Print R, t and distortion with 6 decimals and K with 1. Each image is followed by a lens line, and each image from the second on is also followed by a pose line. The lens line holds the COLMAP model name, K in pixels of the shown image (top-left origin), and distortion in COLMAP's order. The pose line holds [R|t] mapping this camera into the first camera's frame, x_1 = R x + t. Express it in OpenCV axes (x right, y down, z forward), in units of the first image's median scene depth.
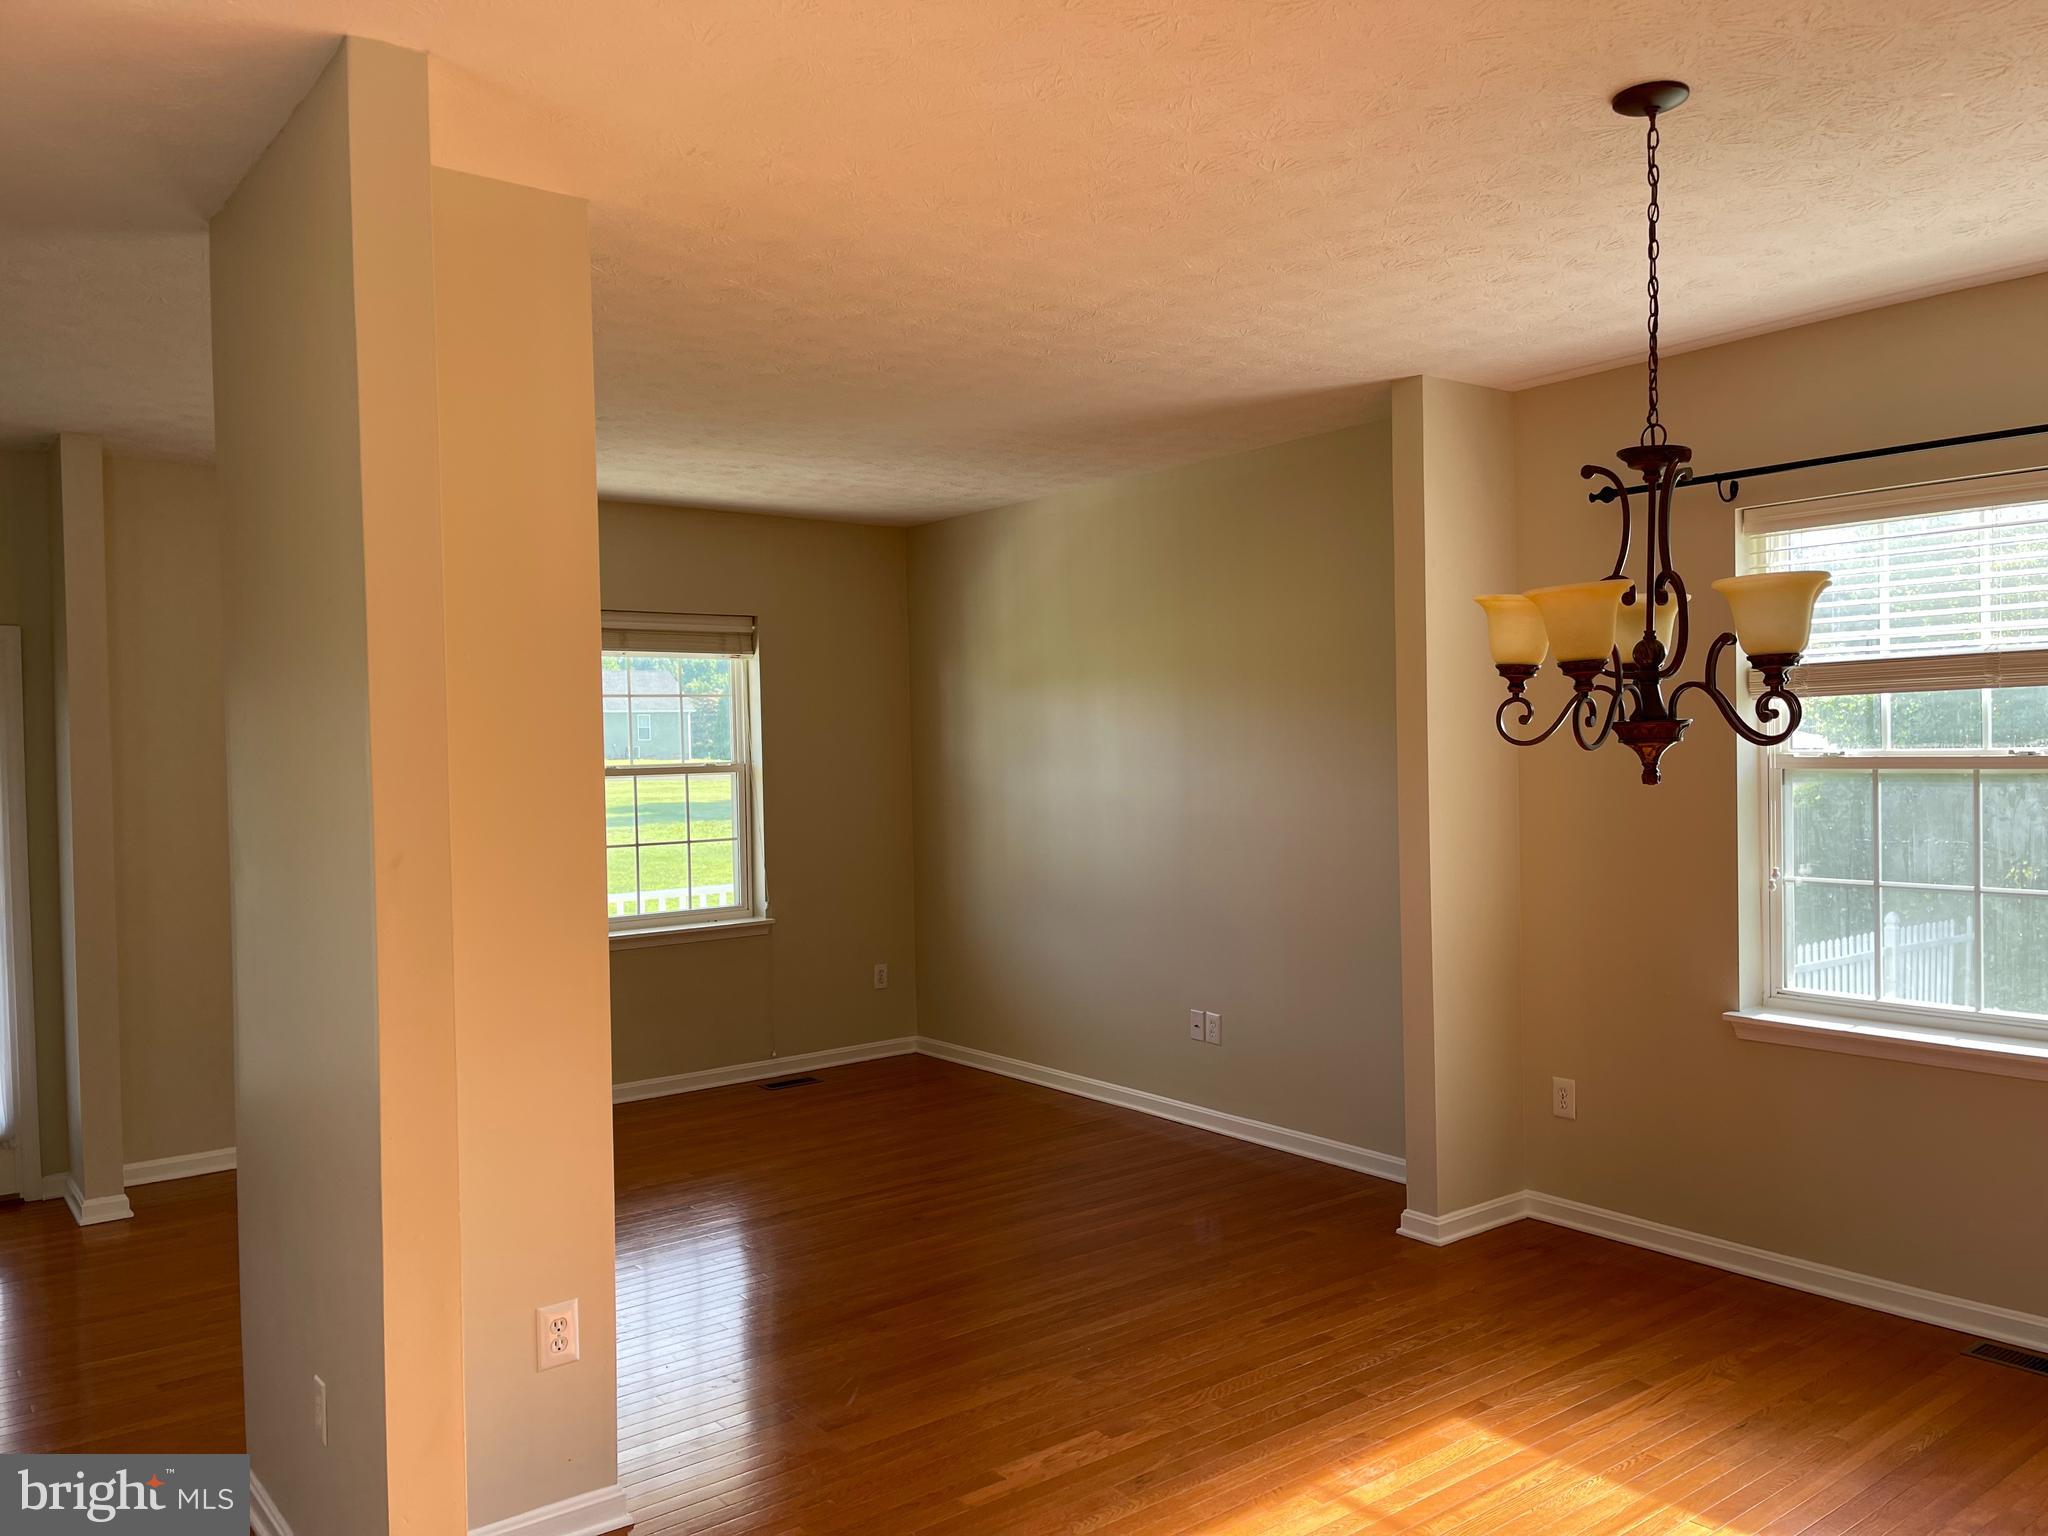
lens RADIAL K [[1542.5, 0, 1020.6], [0, 1542.5, 765.1], [0, 0, 1]] dist [0.074215, -0.105526]
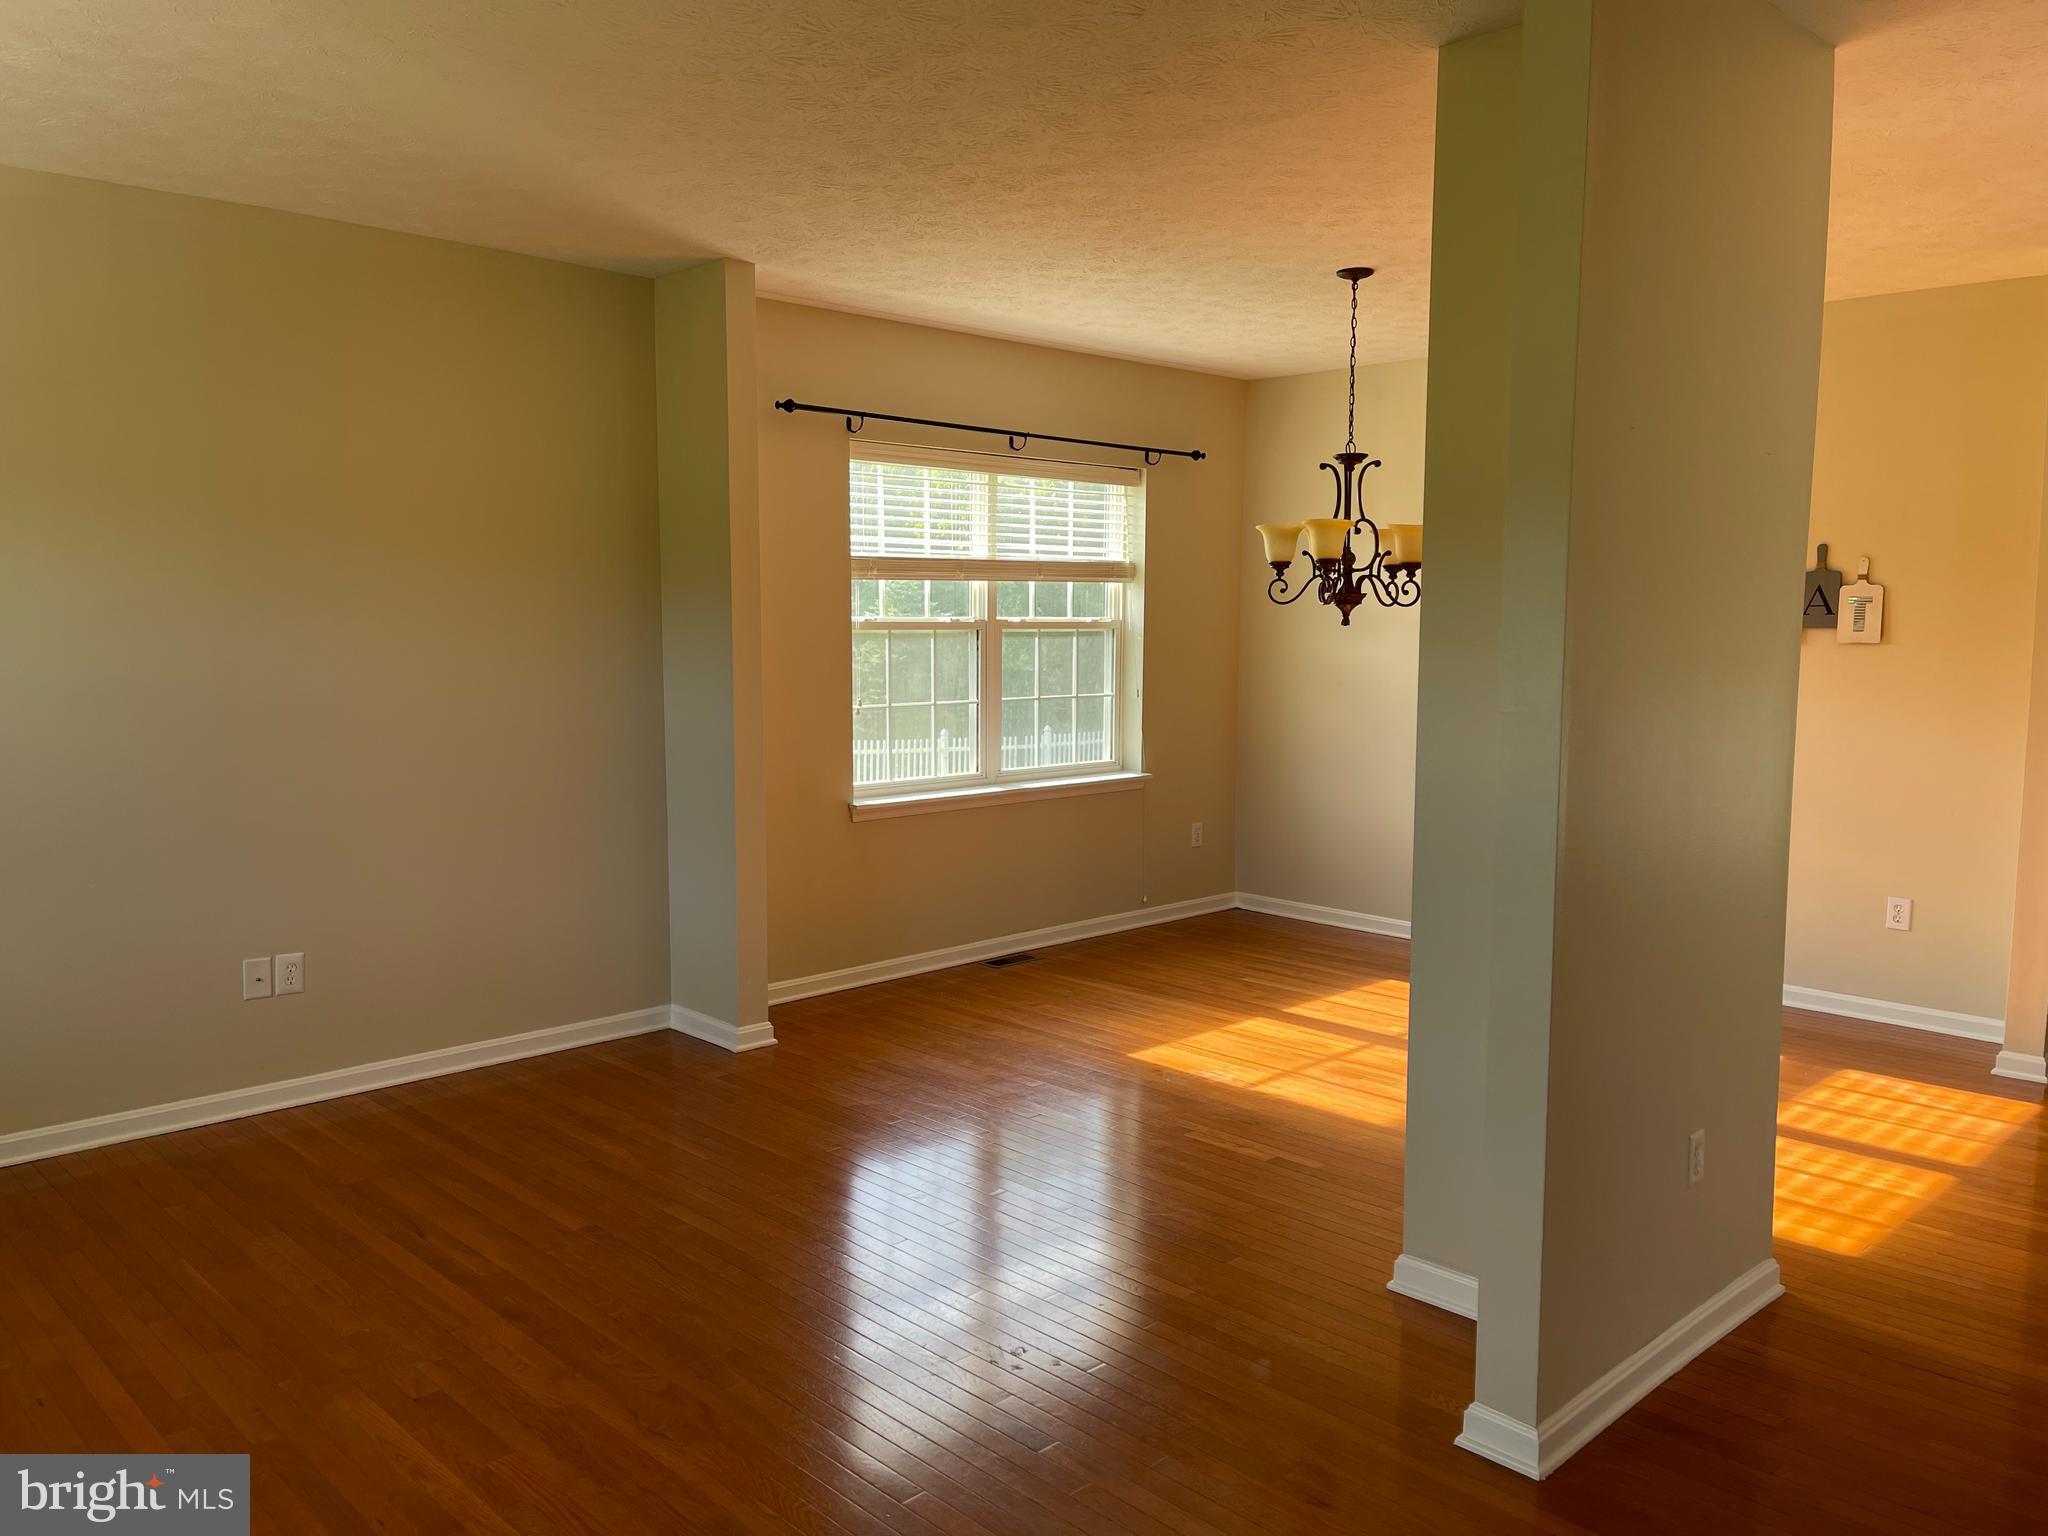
lens RADIAL K [[1542.5, 0, 994.7], [0, 1542.5, 789.8], [0, 0, 1]] dist [0.074215, -0.105526]
pose [[-0.089375, -0.094022, 0.991550, -1.171789], [0.017684, 0.995228, 0.095964, 0.017536], [-0.995841, 0.026111, -0.087285, 1.250590]]
